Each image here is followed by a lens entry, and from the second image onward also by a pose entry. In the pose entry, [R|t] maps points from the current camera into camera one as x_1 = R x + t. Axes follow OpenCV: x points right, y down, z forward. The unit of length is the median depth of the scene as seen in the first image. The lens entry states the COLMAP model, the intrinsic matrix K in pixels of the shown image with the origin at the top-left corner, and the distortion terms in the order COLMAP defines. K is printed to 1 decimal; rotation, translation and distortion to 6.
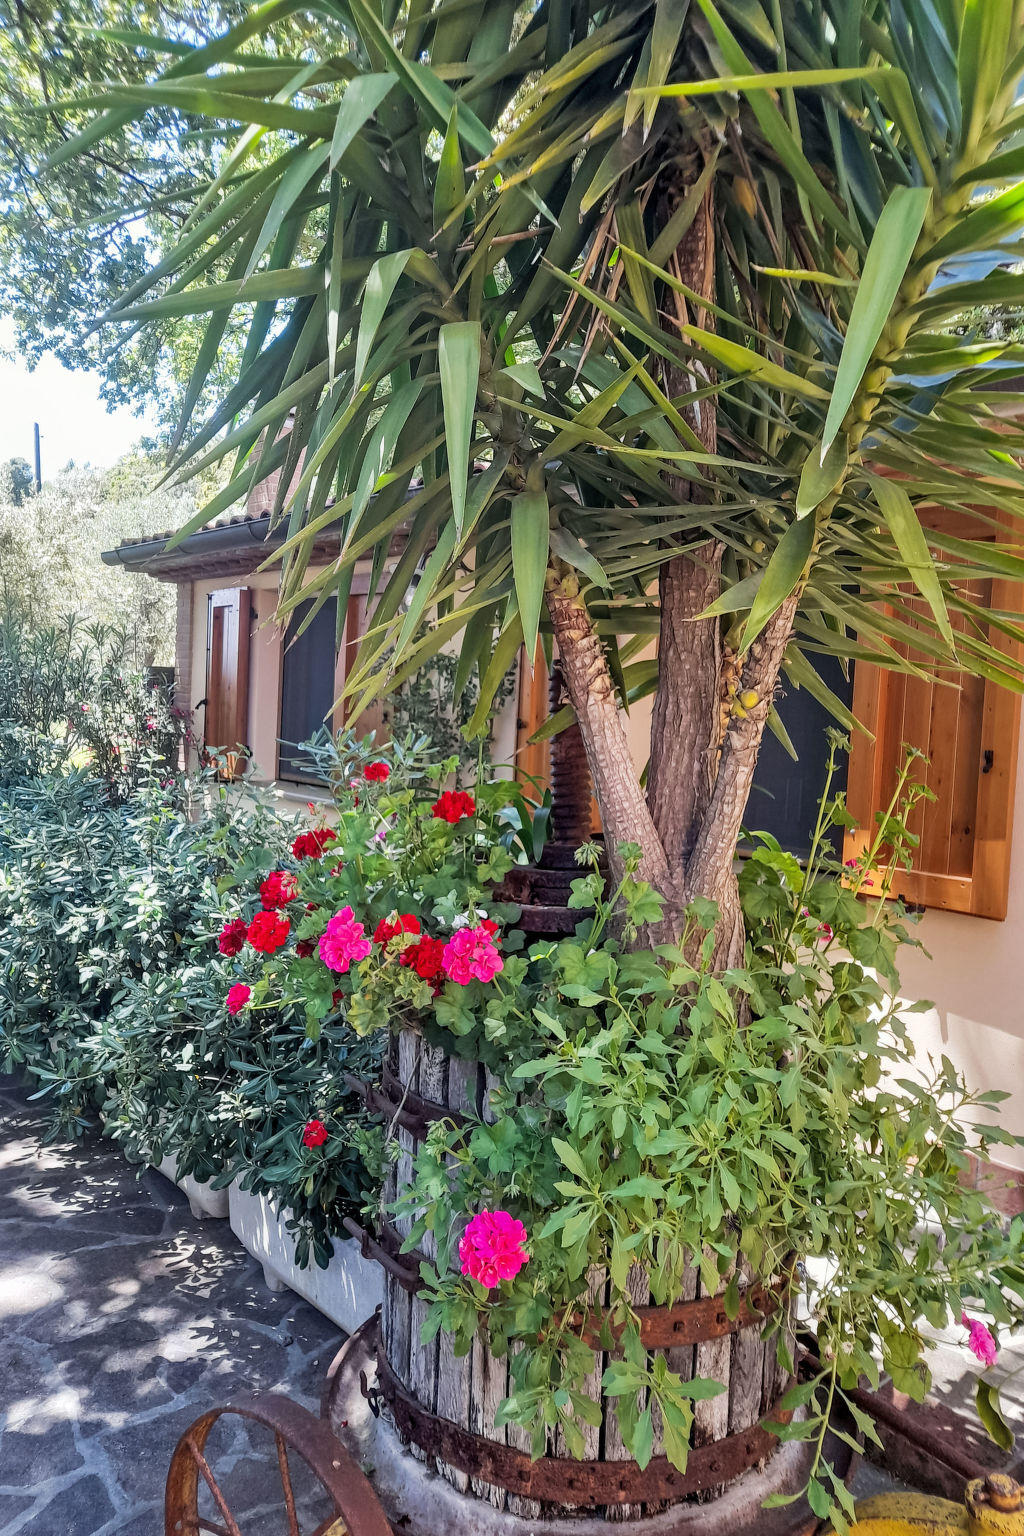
lens RADIAL K [[1106.8, 0, 503.3], [0, 1106.8, 766.6], [0, 0, 1]] dist [0.054499, -0.038552]
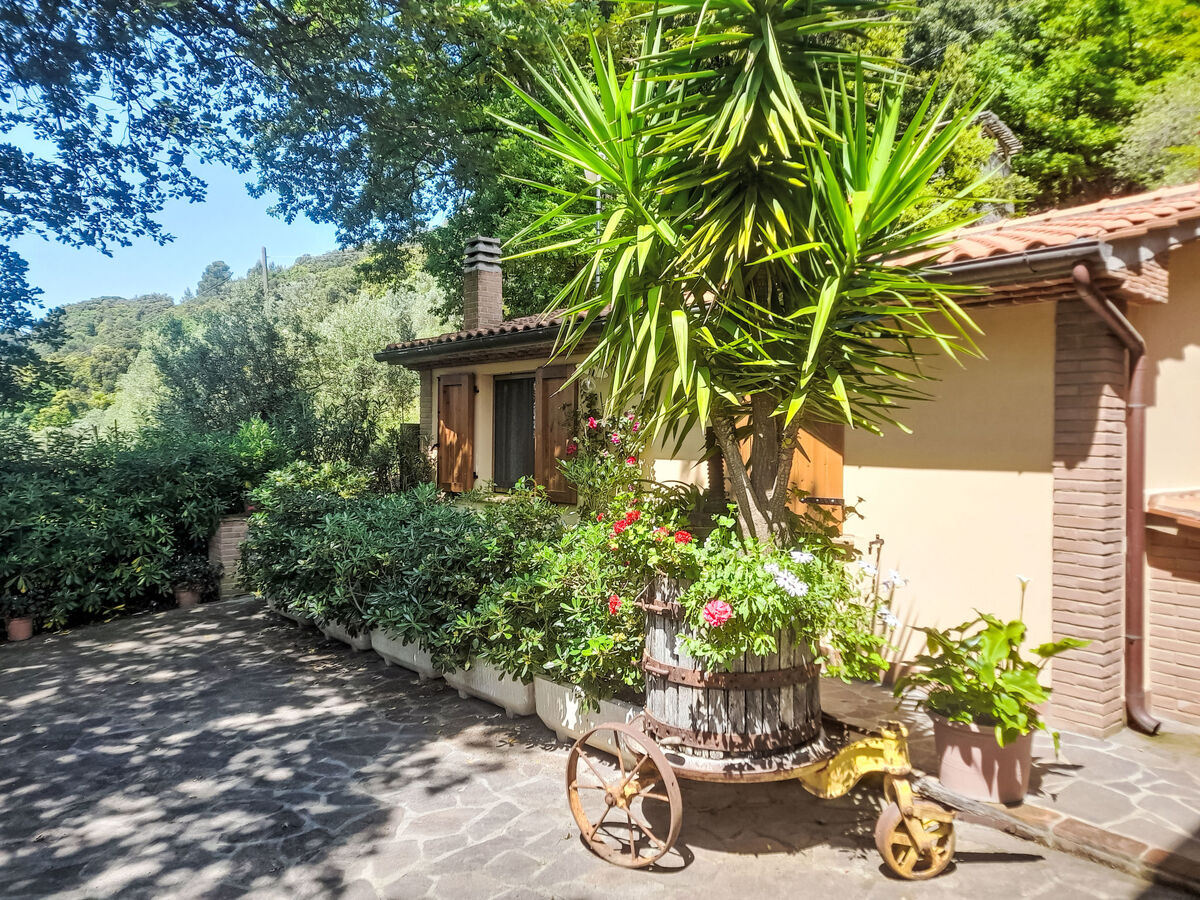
lens RADIAL K [[865.4, 0, 600.0], [0, 865.4, 450.0], [0, 0, 1]] dist [0.054554, -0.003336]
pose [[0.999303, -0.037037, 0.004613, -0.030847], [0.037192, 0.998506, -0.040023, 0.003522], [-0.003124, 0.040167, 0.999188, -0.136663]]
